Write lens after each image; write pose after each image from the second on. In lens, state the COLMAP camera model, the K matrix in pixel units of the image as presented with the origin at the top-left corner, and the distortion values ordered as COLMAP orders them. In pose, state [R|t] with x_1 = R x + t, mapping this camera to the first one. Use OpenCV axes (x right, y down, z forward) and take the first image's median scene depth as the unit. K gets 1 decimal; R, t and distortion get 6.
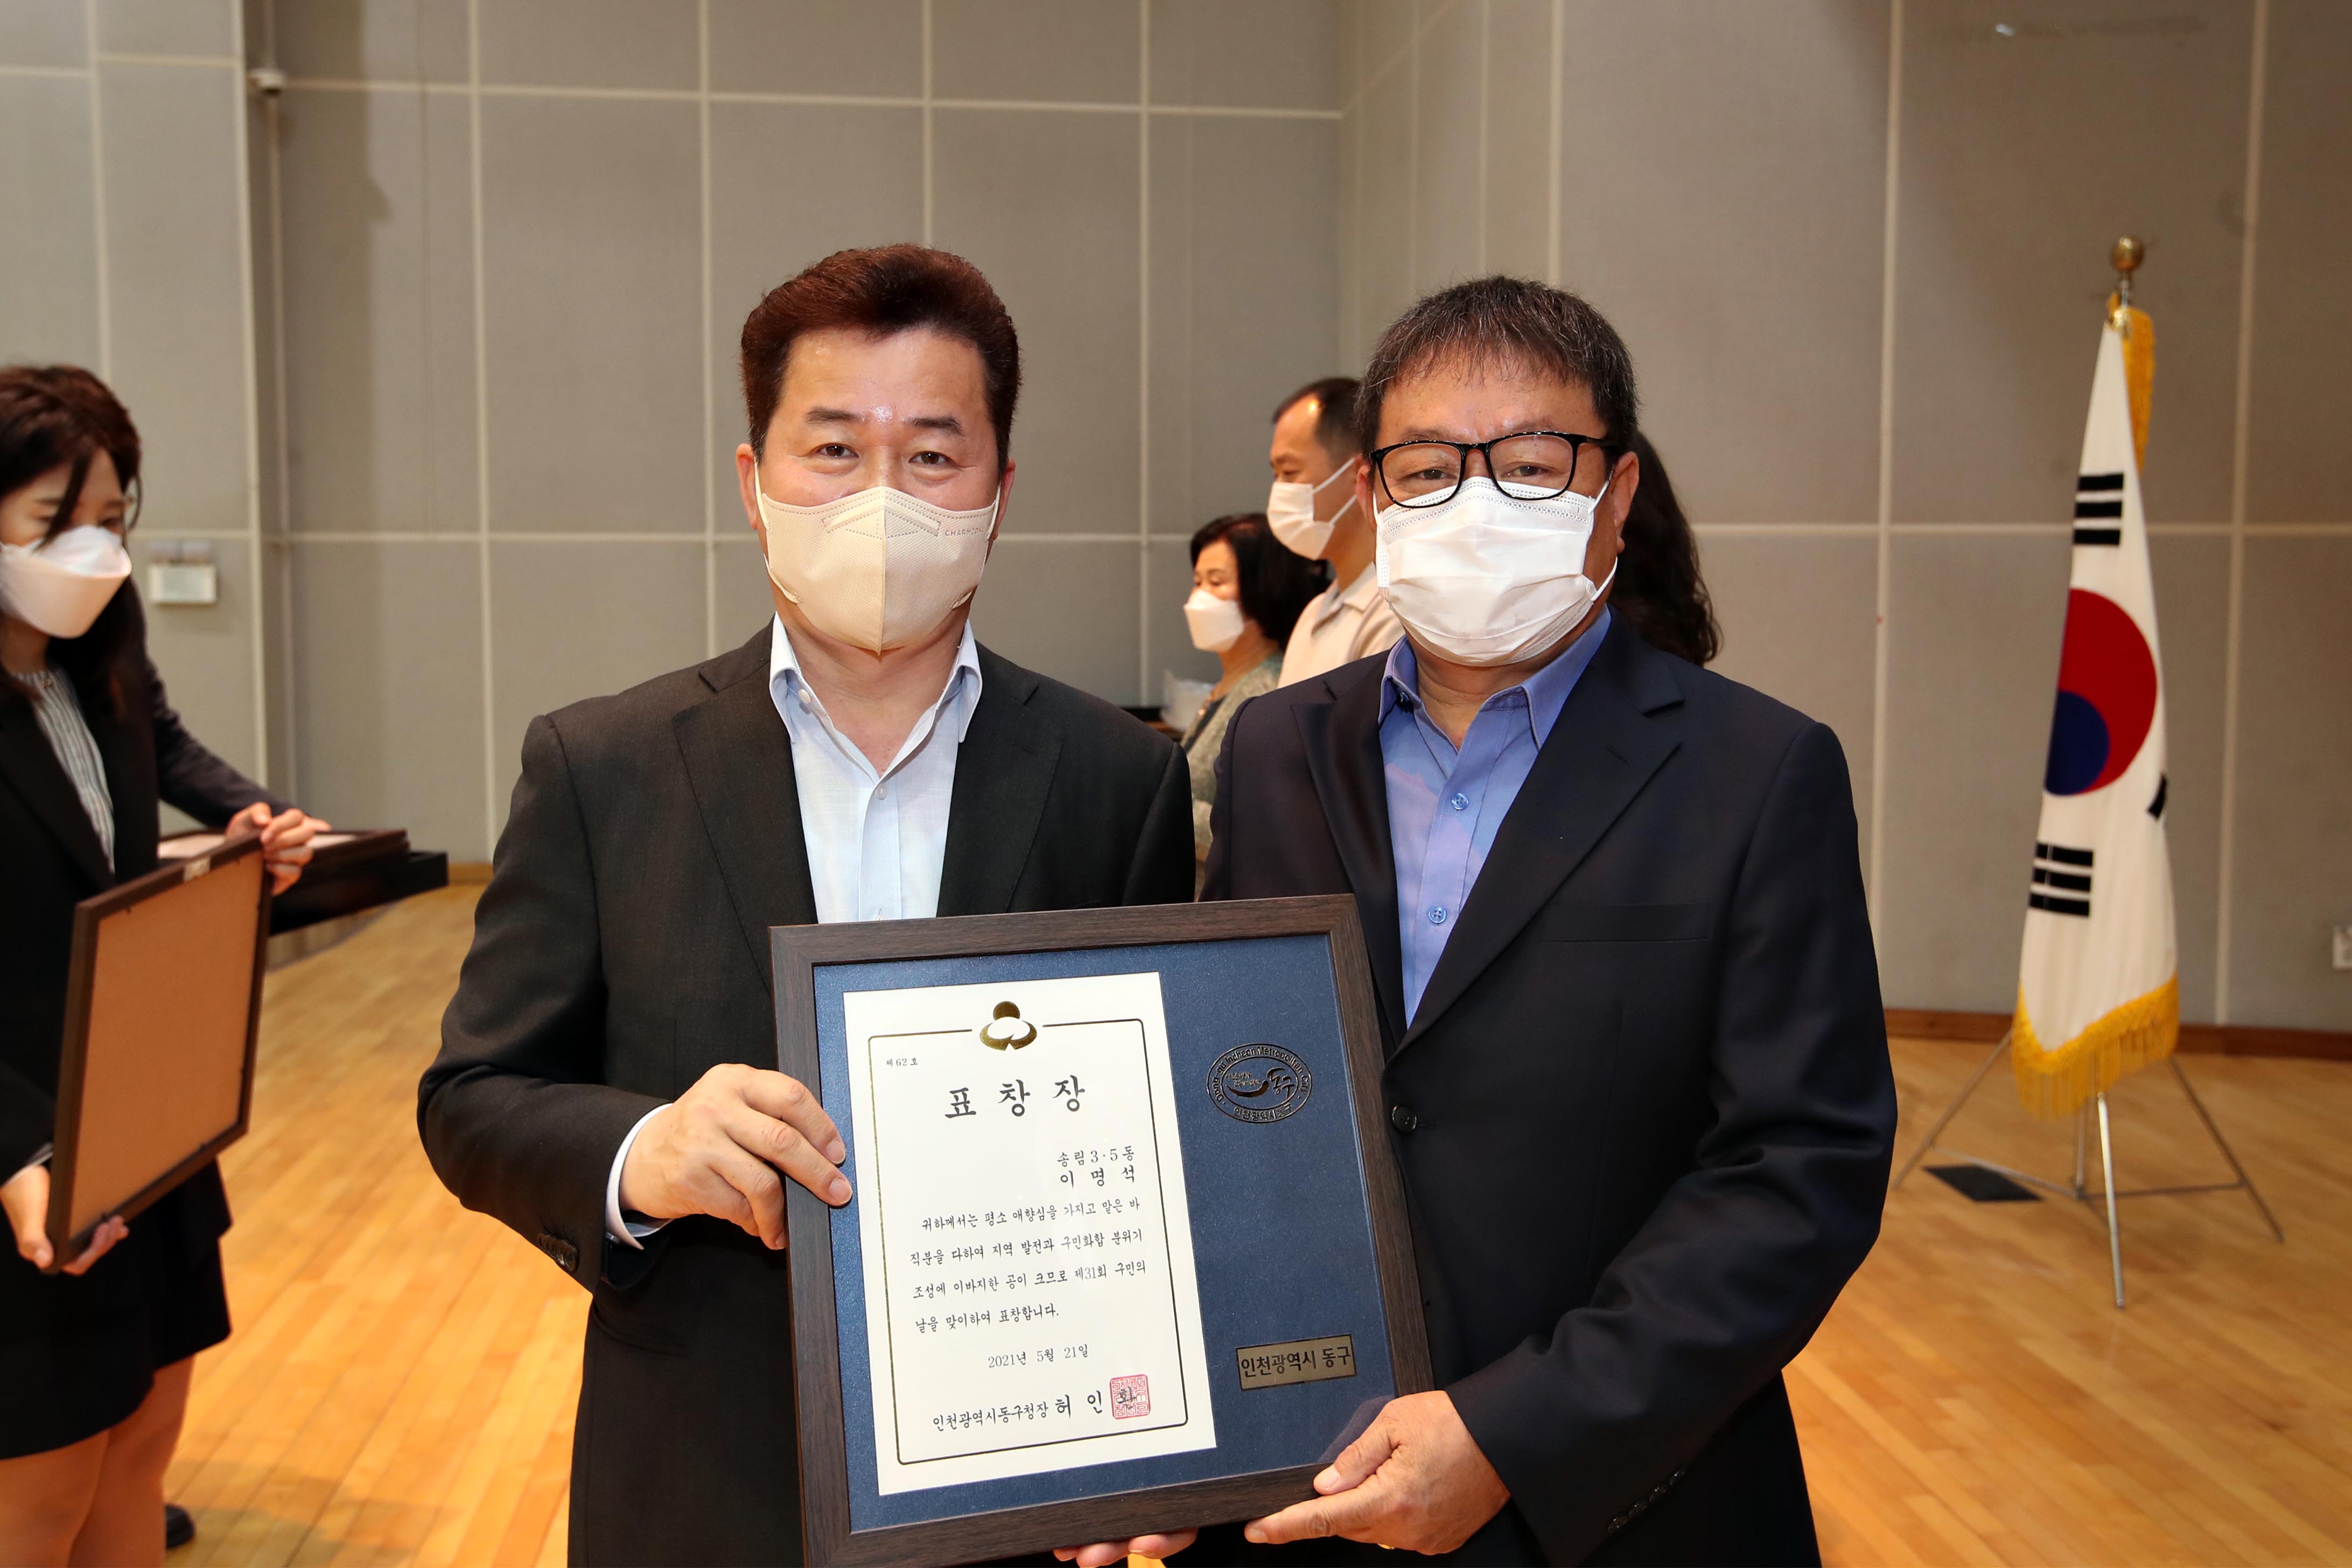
lens RADIAL K [[1985.6, 0, 1178.0], [0, 1985.6, 696.2], [0, 0, 1]] dist [-0.029152, 0.092421]
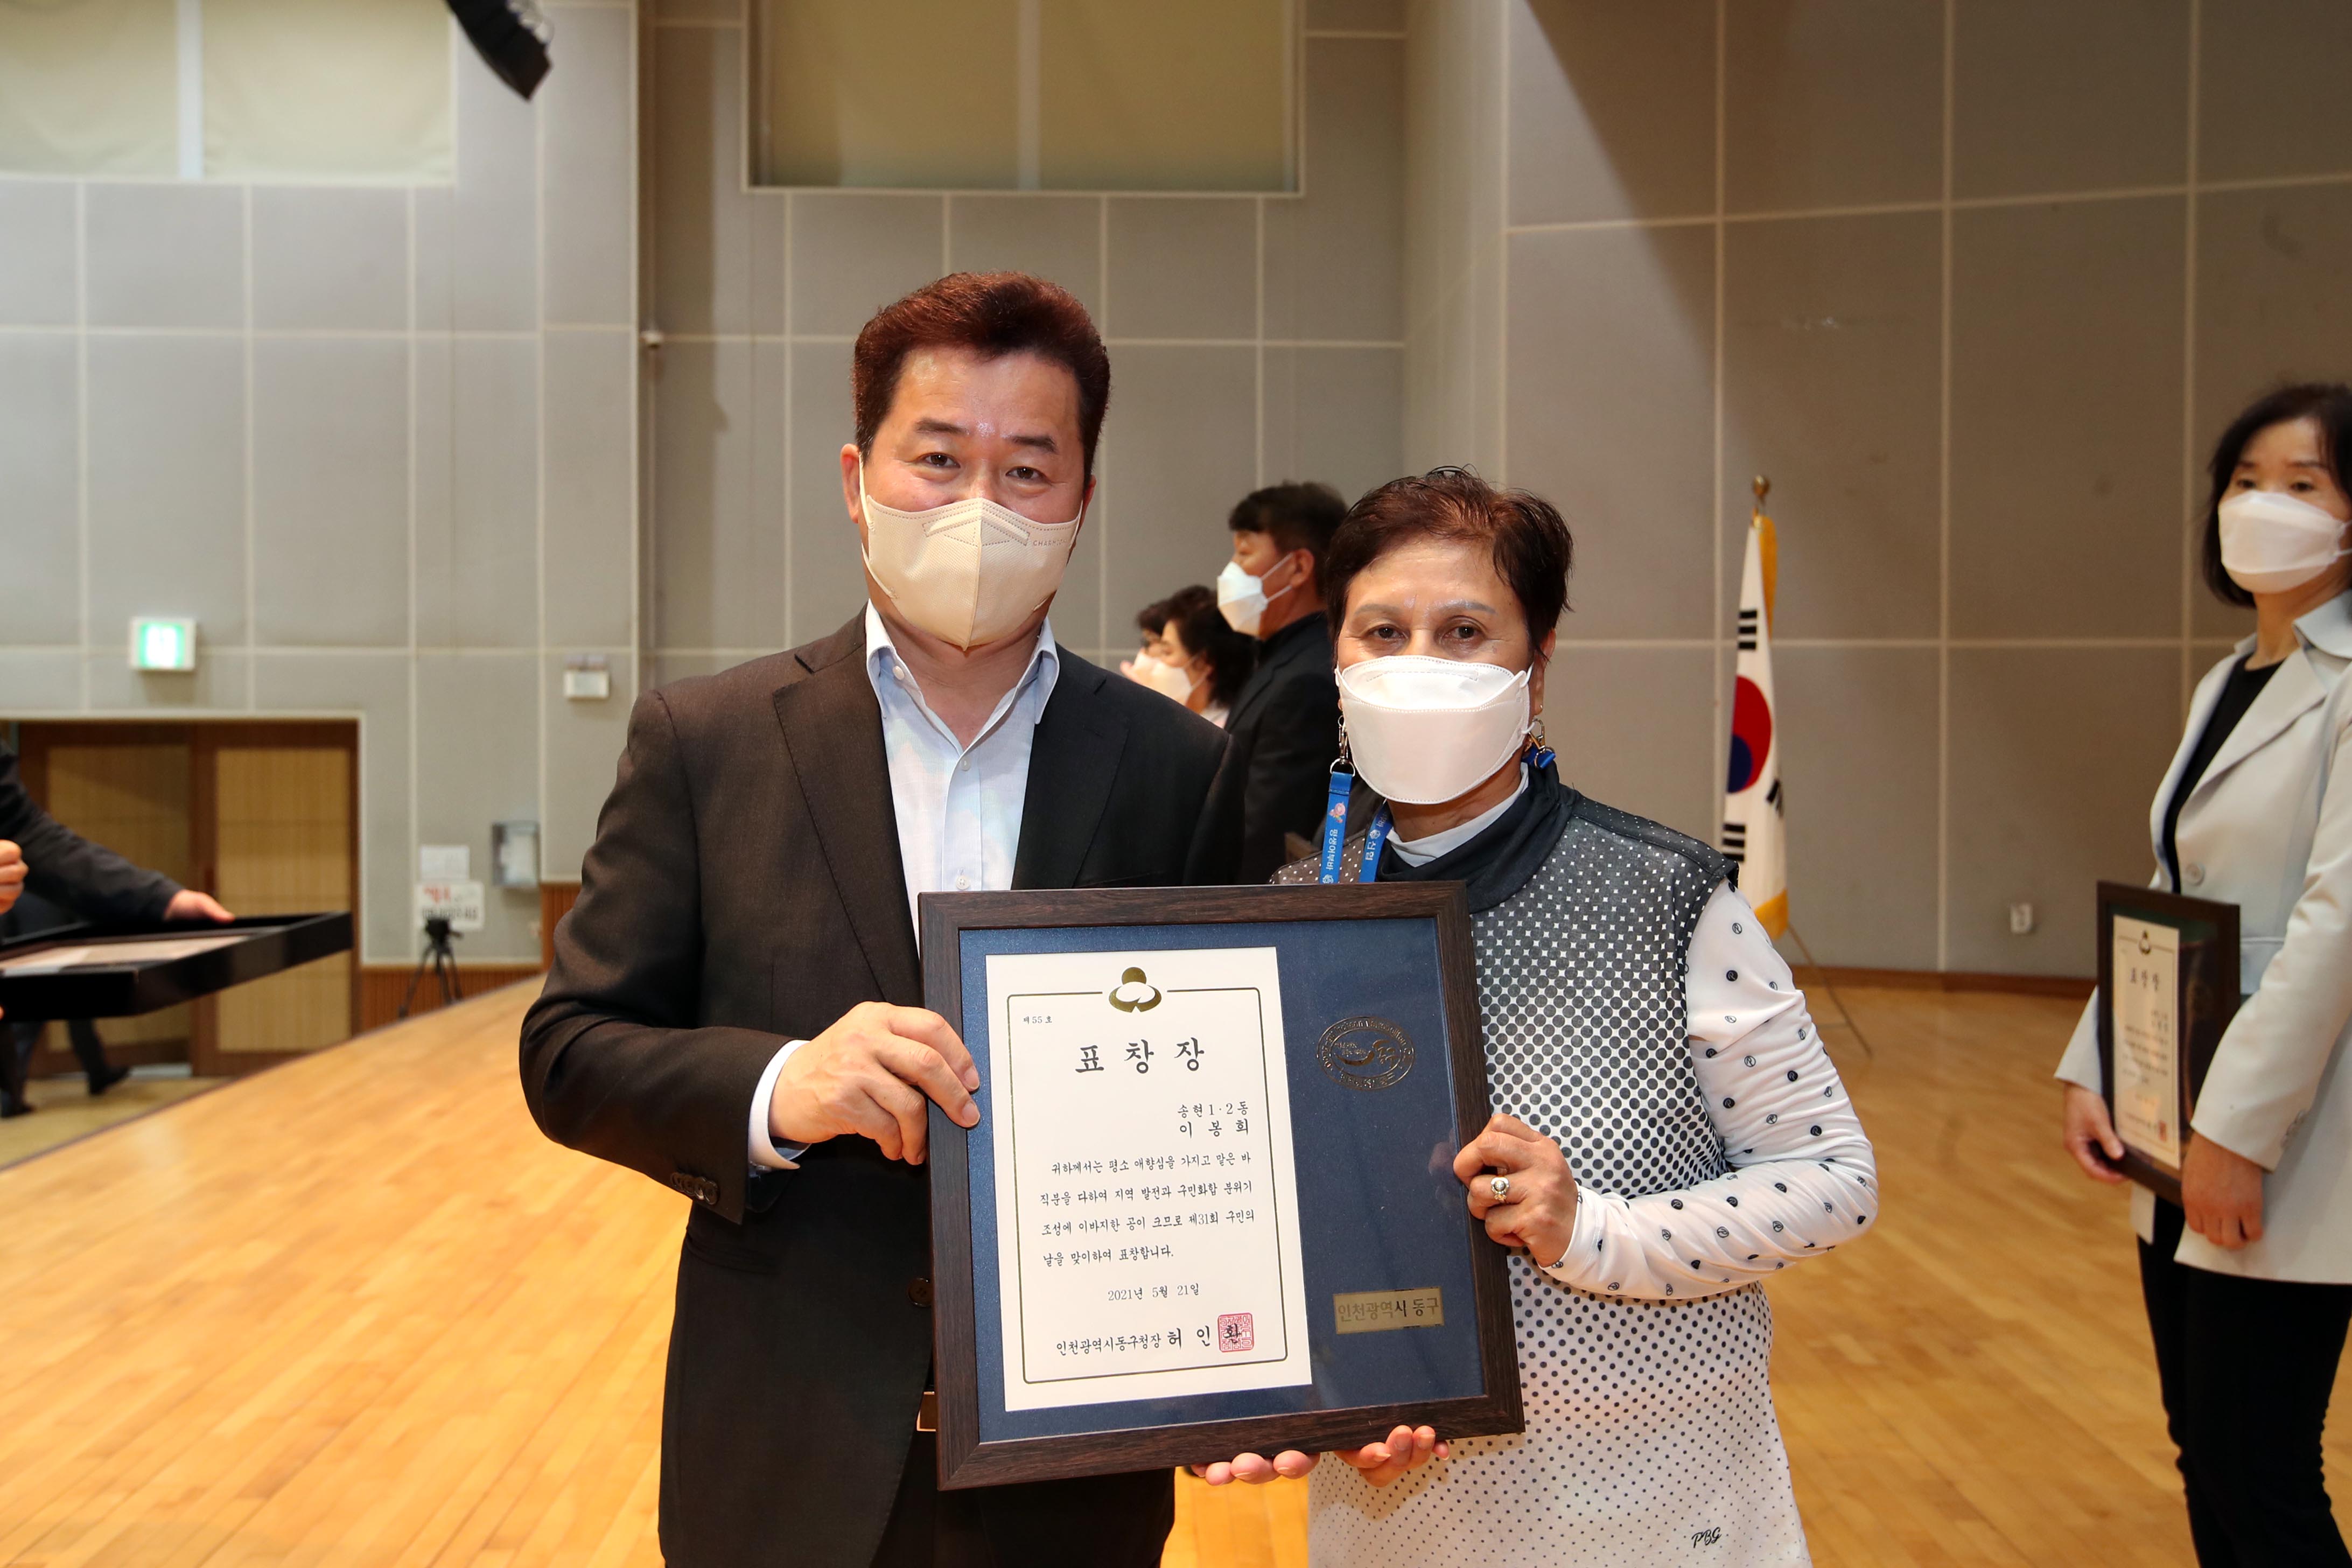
lens RADIAL K [[1956.8, 0, 1216.7], [0, 1956.8, 711.4], [0, 0, 1]] dist [-0.025093, 0.087122]
pose [[0.996938, 0.001472, -0.078183, 0.090881], [-0.005687, 0.998540, -0.053715, 0.050838], [0.077990, 0.053995, 0.995491, -0.523008]]
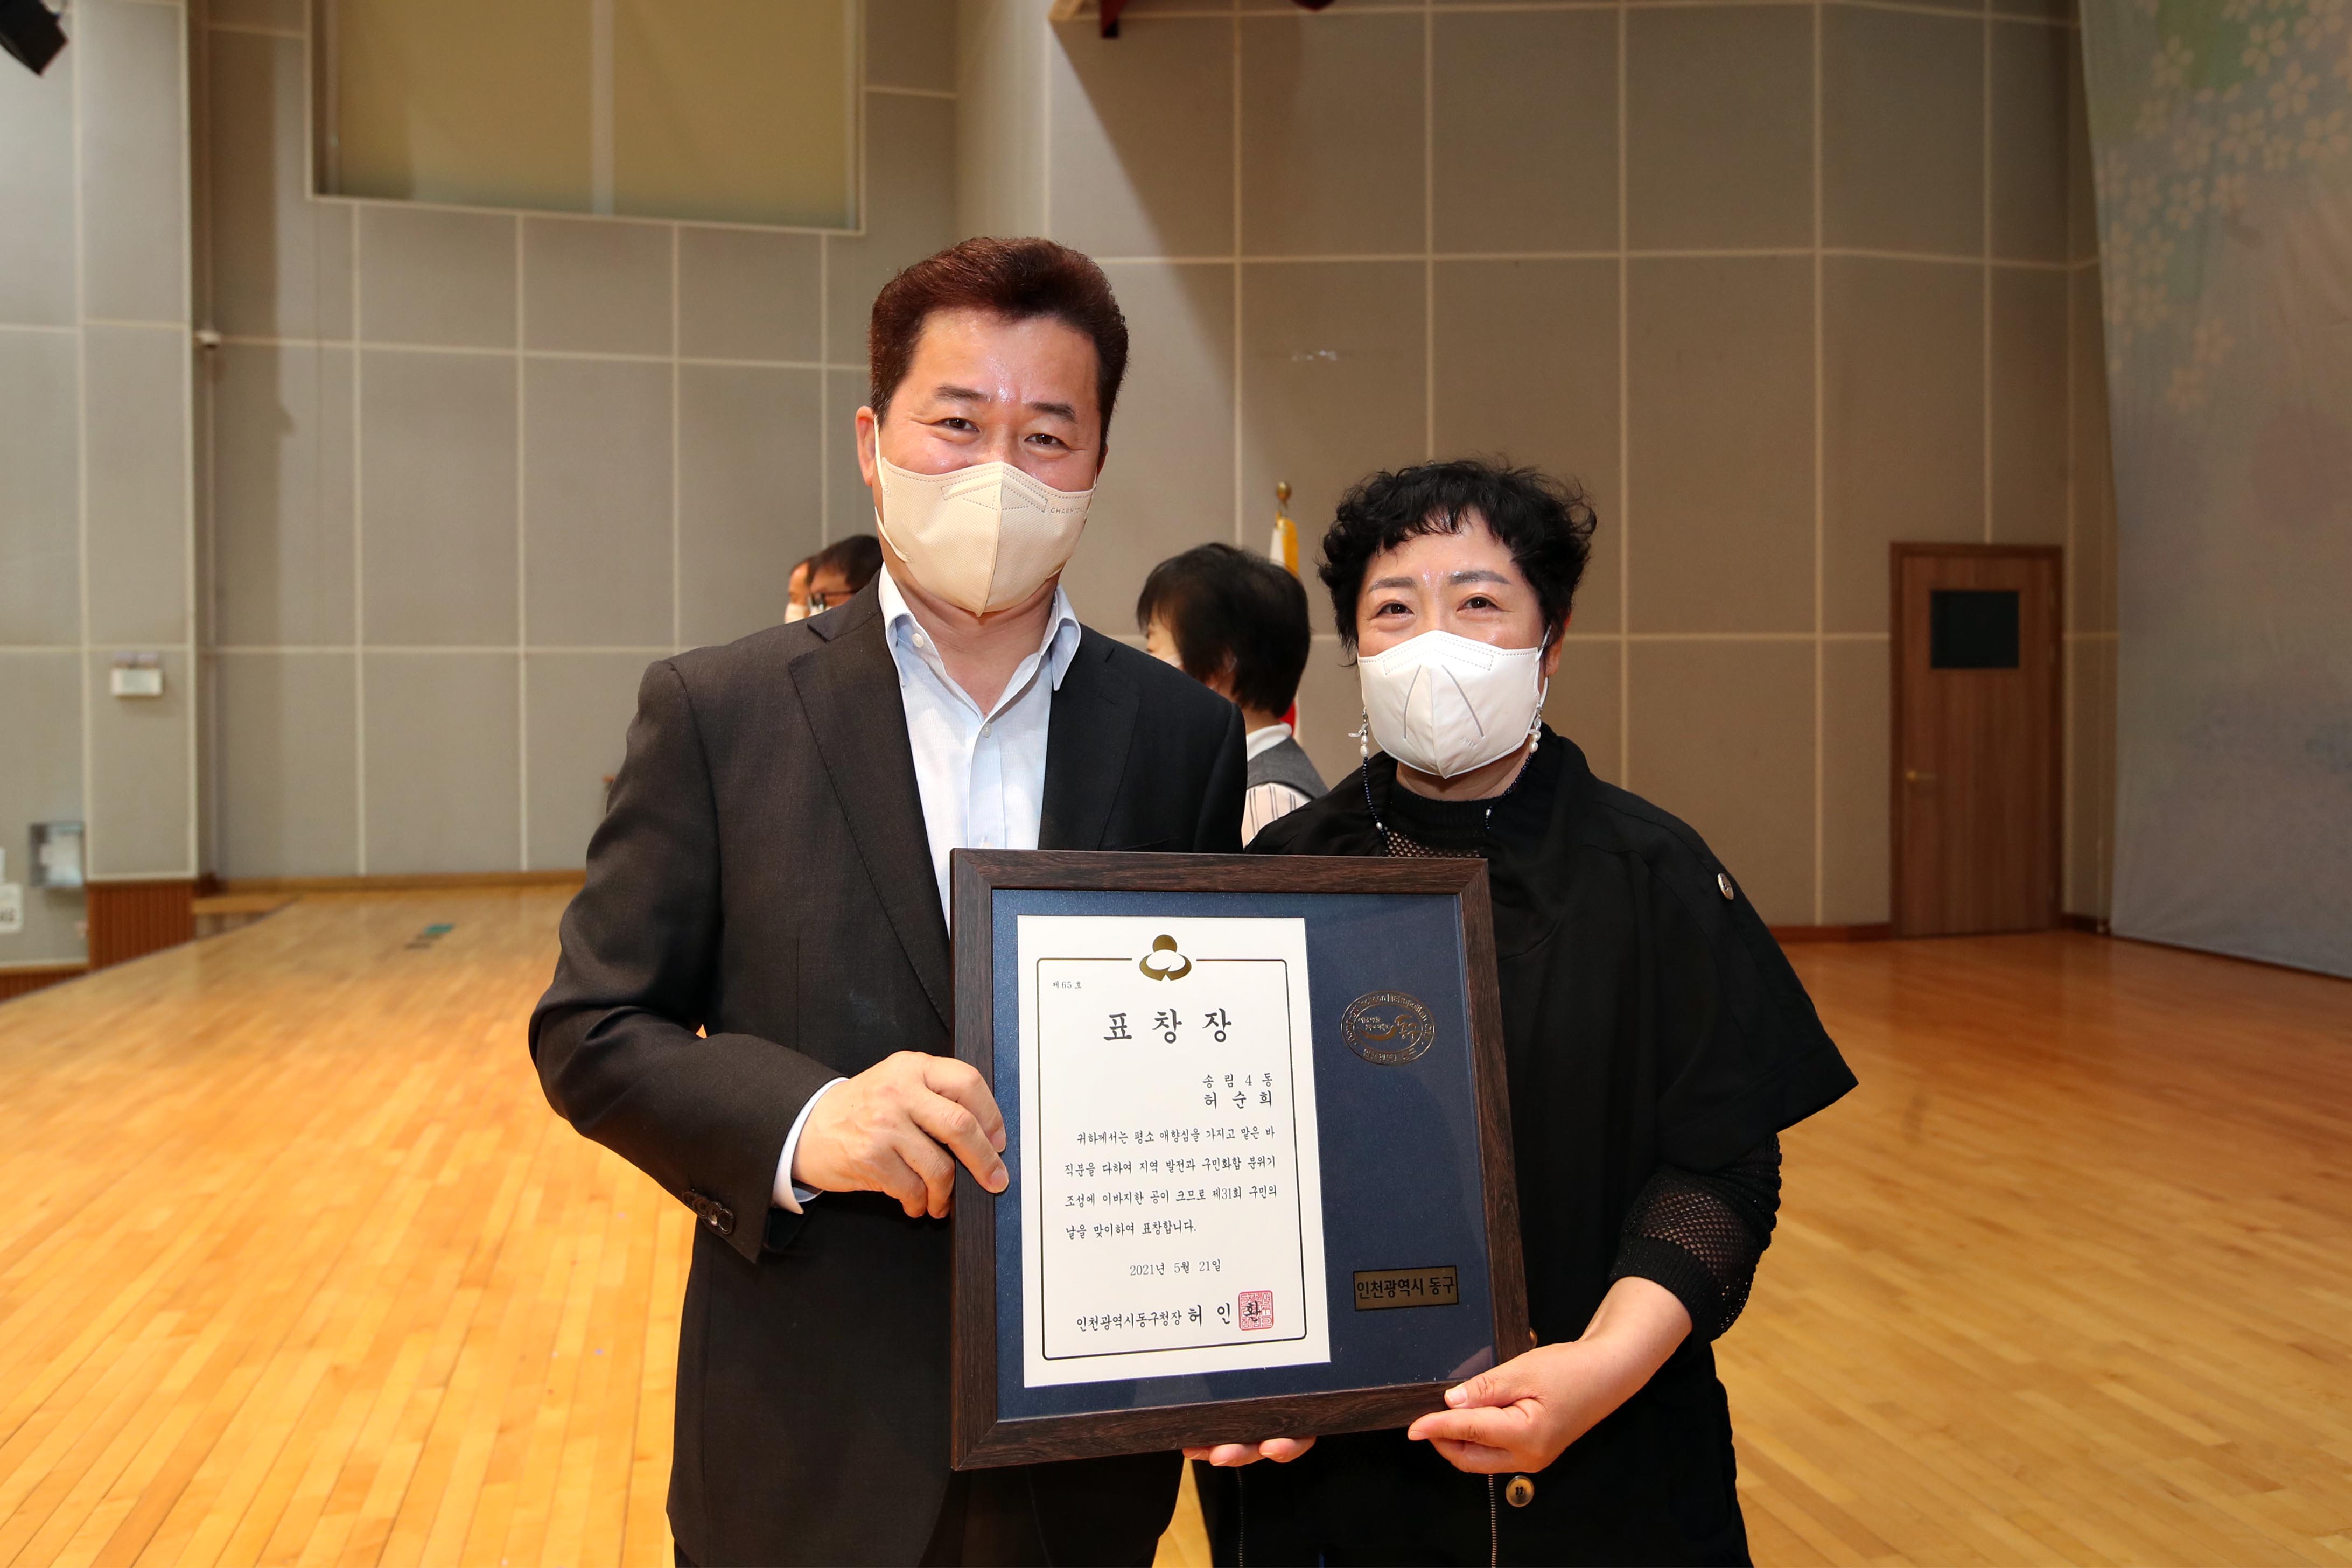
lens RADIAL K [[1614.3, 0, 1177.3], [0, 1614.3, 698.5], [0, 0, 1]] dist [-0.034750, 0.048570]
pose [[0.988779, -0.006860, 0.149229, 0.096991], [0.015343, 0.998326, -0.055773, 0.044133], [-0.148597, 0.057437, 0.987228, -0.360200]]
